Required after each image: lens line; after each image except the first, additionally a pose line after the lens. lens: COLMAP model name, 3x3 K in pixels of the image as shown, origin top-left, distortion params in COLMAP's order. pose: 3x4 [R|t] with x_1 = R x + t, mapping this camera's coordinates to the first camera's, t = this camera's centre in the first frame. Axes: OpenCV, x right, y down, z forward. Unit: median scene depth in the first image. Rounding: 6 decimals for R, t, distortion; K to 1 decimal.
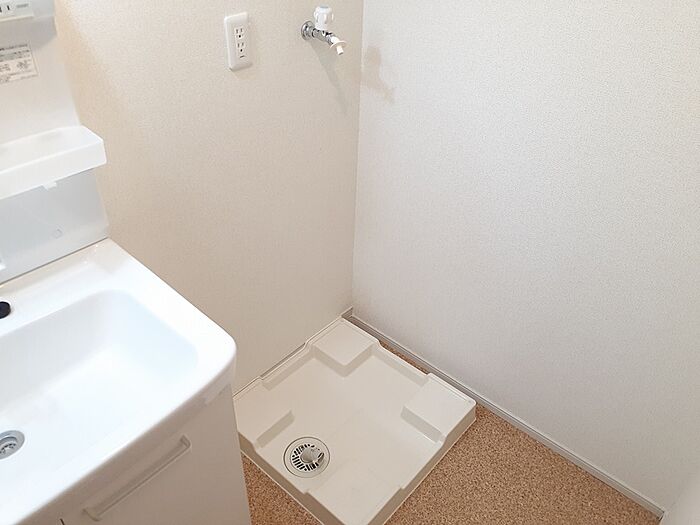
lens RADIAL K [[560.0, 0, 350.0], [0, 560.0, 262.5], [0, 0, 1]] dist [-0.006278, -0.002448]
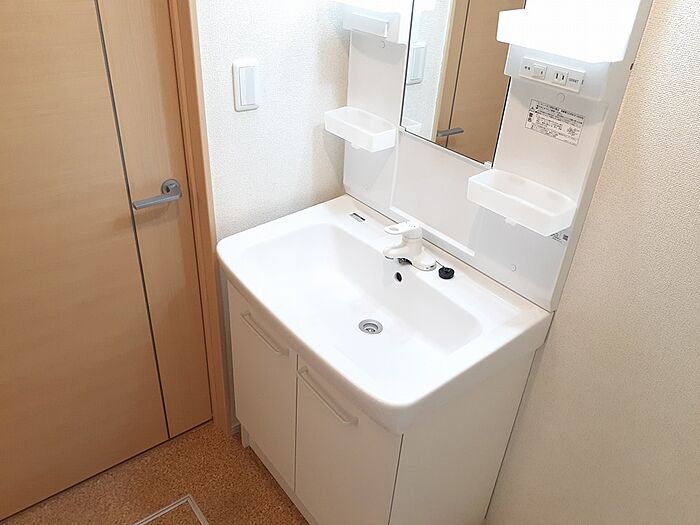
lens RADIAL K [[560.0, 0, 350.0], [0, 560.0, 262.5], [0, 0, 1]] dist [-0.006278, -0.002448]
pose [[-0.178822, 0.497360, -0.848915, 0.522930], [-0.629488, 0.605278, 0.487219, -0.435783], [0.756153, 0.621507, 0.204845, 0.574990]]
